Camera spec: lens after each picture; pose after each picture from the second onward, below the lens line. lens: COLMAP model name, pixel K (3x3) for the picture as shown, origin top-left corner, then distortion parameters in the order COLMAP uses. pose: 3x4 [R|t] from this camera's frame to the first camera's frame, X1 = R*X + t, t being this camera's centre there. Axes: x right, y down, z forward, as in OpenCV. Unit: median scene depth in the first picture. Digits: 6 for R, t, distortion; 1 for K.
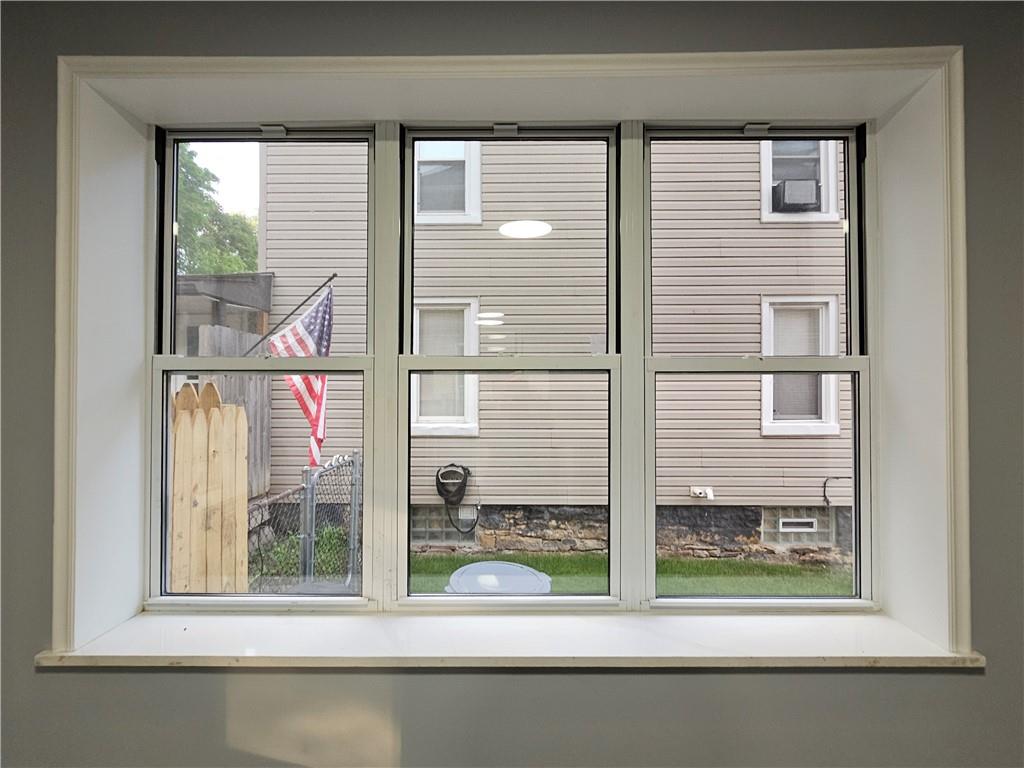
lens RADIAL K [[510.1, 0, 508.9], [0, 510.1, 386.4], [0, 0, 1]] dist [-0.005111, 0.003186]
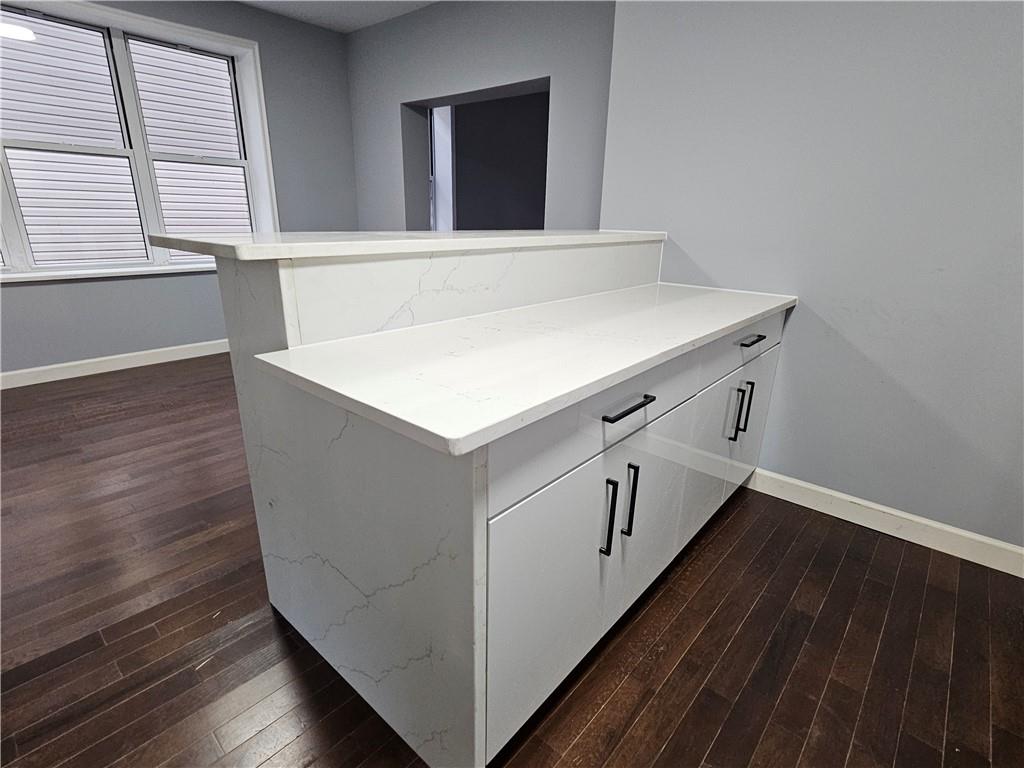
lens RADIAL K [[510.1, 0, 516.3], [0, 510.1, 379.5], [0, 0, 1]] dist [-0.005111, 0.003186]
pose [[0.652989, -0.221901, 0.724130, -0.148409], [-0.031129, 0.947444, 0.318404, 0.036895], [-0.756727, -0.230455, 0.611763, -0.530475]]
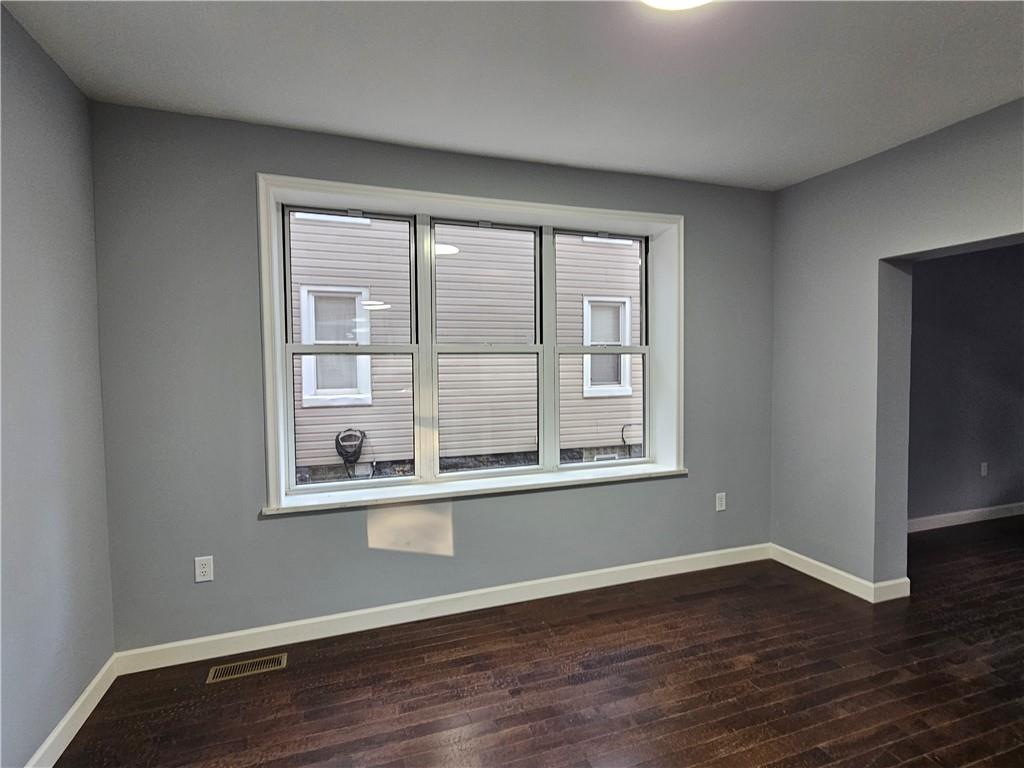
lens RADIAL K [[510.1, 0, 507.5], [0, 510.1, 389.5], [0, 0, 1]] dist [-0.005111, 0.003186]
pose [[0.941265, -0.023956, 0.336817, -0.166341], [0.006884, 0.998634, 0.051790, 0.002015], [-0.337598, -0.046429, 0.940145, -0.235837]]
